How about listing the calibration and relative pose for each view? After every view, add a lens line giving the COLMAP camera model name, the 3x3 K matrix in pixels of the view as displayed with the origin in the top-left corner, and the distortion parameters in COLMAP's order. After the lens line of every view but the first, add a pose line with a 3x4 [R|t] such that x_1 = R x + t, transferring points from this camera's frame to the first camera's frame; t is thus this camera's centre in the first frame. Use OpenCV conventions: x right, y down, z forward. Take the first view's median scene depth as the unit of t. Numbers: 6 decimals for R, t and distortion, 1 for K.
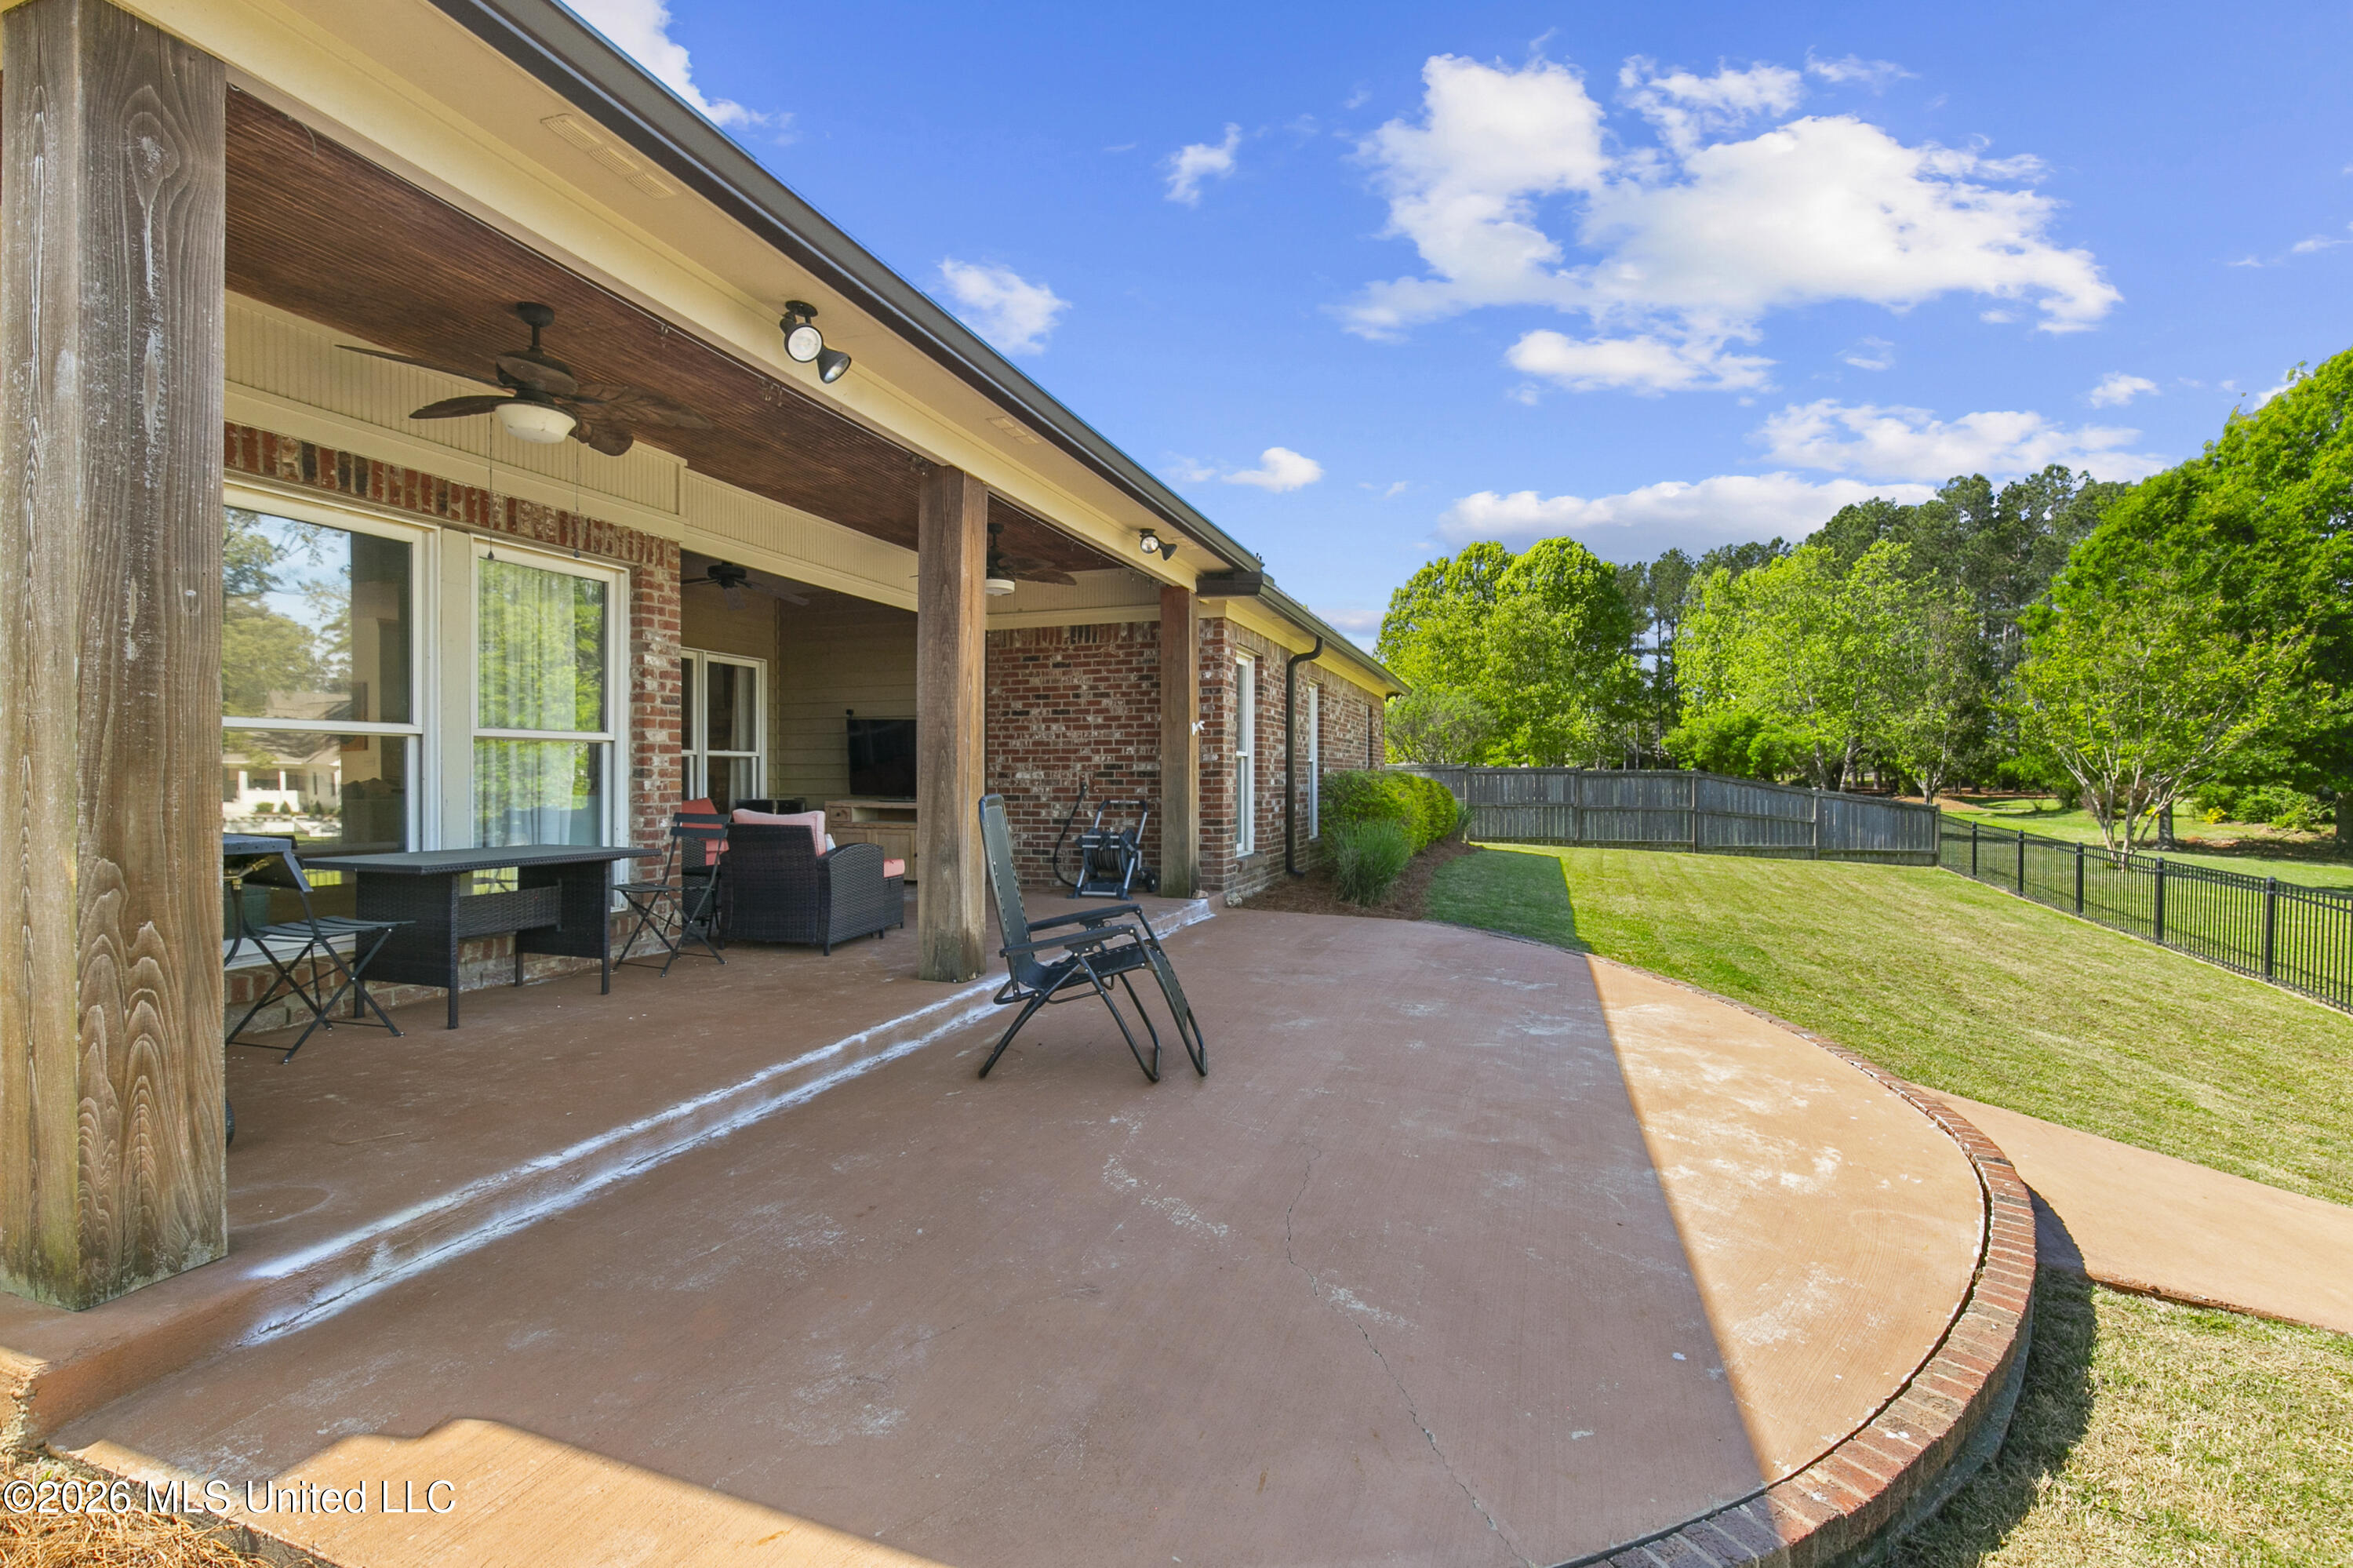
lens RADIAL K [[1068.3, 0, 1164.5], [0, 1068.3, 784.5], [0, 0, 1]] dist [0.006638, -0.000141]
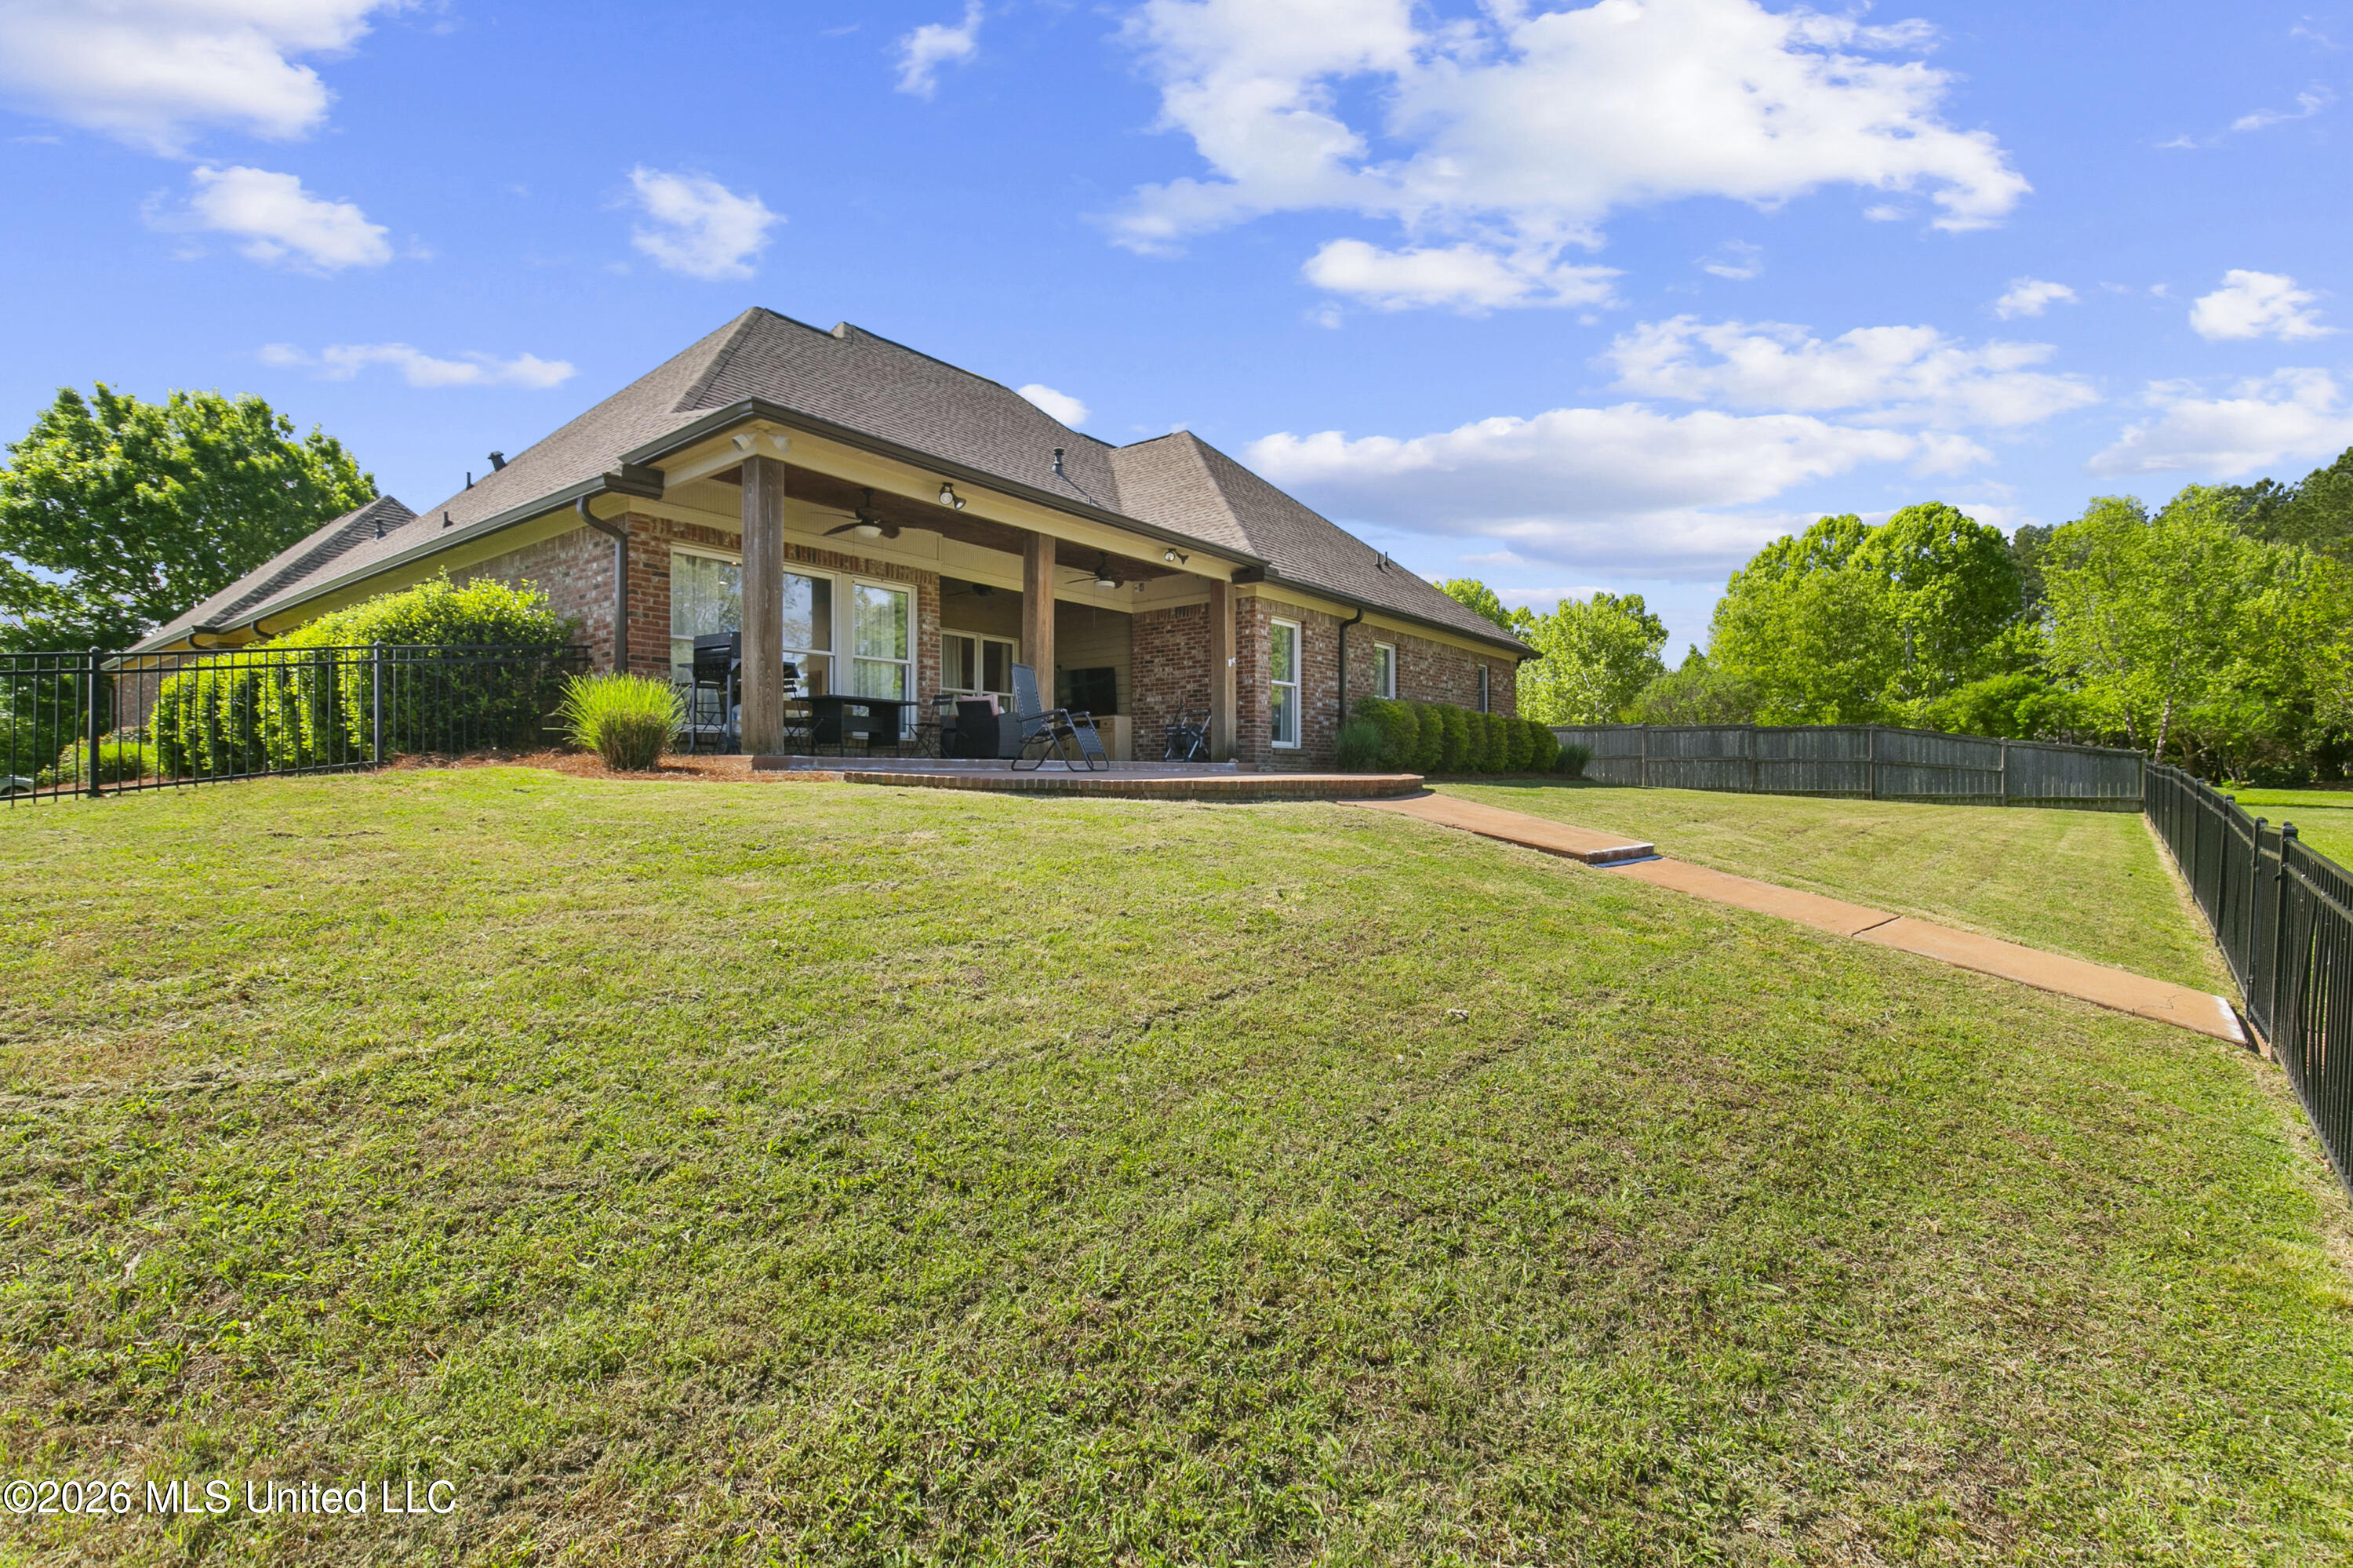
lens RADIAL K [[1068.3, 0, 1164.5], [0, 1068.3, 784.5], [0, 0, 1]] dist [0.006638, -0.000141]
pose [[0.945914, -0.002941, -0.324403, 0.678351], [-0.000225, 0.999953, -0.009721, 0.222867], [0.324416, 0.009268, 0.945869, -0.891090]]
